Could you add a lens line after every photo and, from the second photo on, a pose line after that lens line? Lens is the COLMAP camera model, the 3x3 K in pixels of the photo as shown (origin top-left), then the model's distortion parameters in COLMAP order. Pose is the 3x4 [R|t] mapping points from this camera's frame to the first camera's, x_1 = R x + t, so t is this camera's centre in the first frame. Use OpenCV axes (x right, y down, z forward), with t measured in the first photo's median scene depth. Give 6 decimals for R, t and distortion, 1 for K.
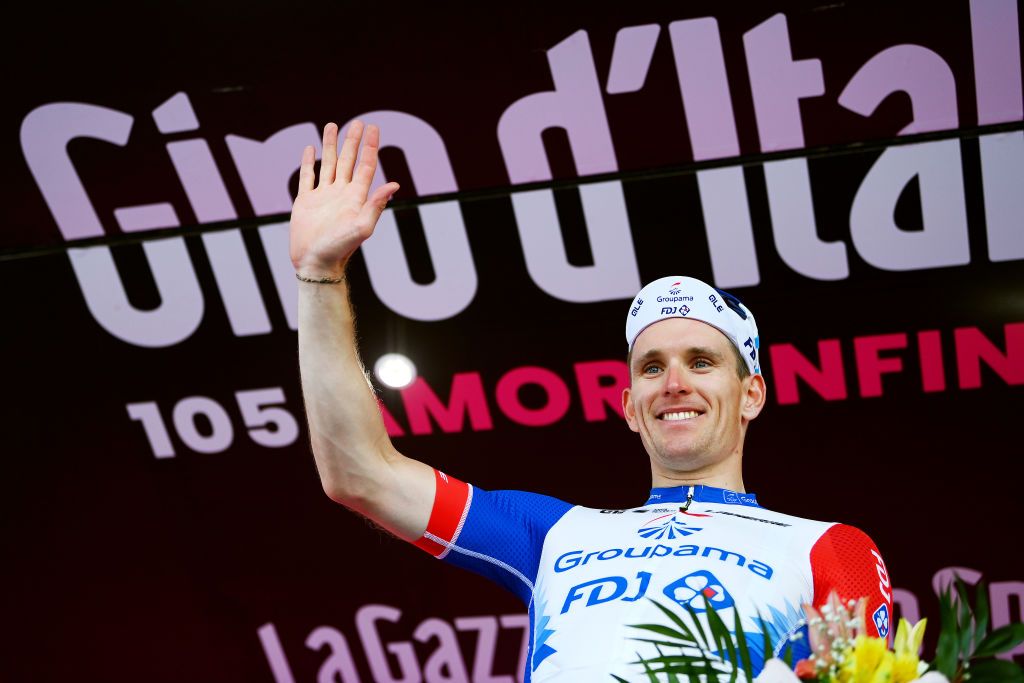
lens RADIAL K [[1815.6, 0, 512.0], [0, 1815.6, 341.5], [0, 0, 1]] dist [-0.004896, -0.055252]
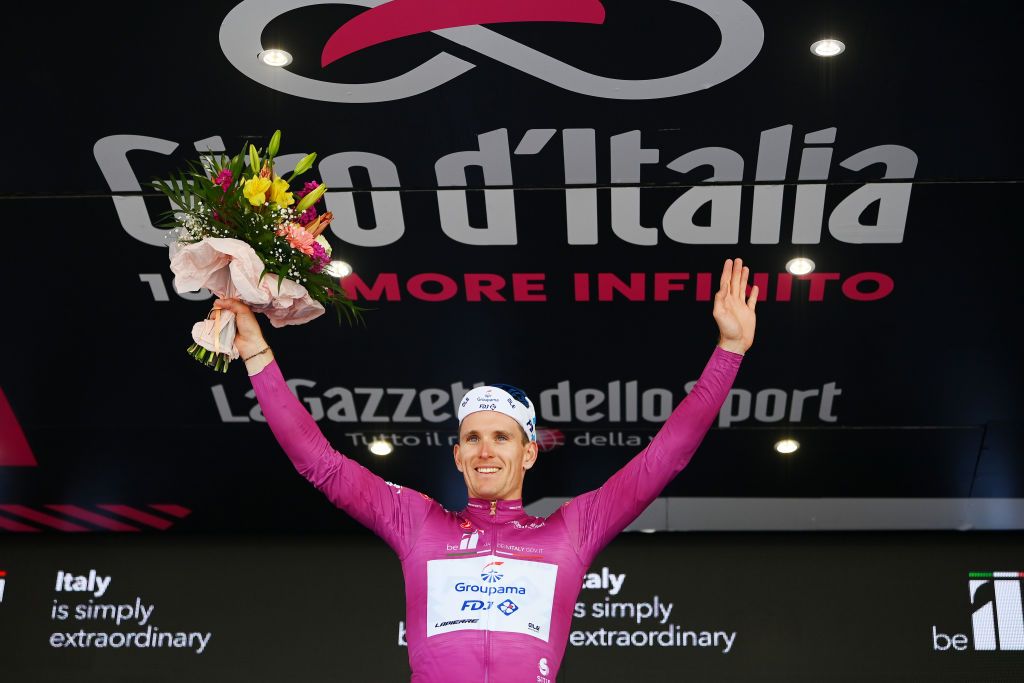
lens RADIAL K [[1815.6, 0, 512.0], [0, 1815.6, 341.5], [0, 0, 1]] dist [-0.004896, -0.055252]
pose [[0.986136, 0.021557, 0.164531, -0.176848], [-0.080825, 0.928354, 0.362804, -0.498874], [-0.144922, -0.371072, 0.917226, -0.379721]]
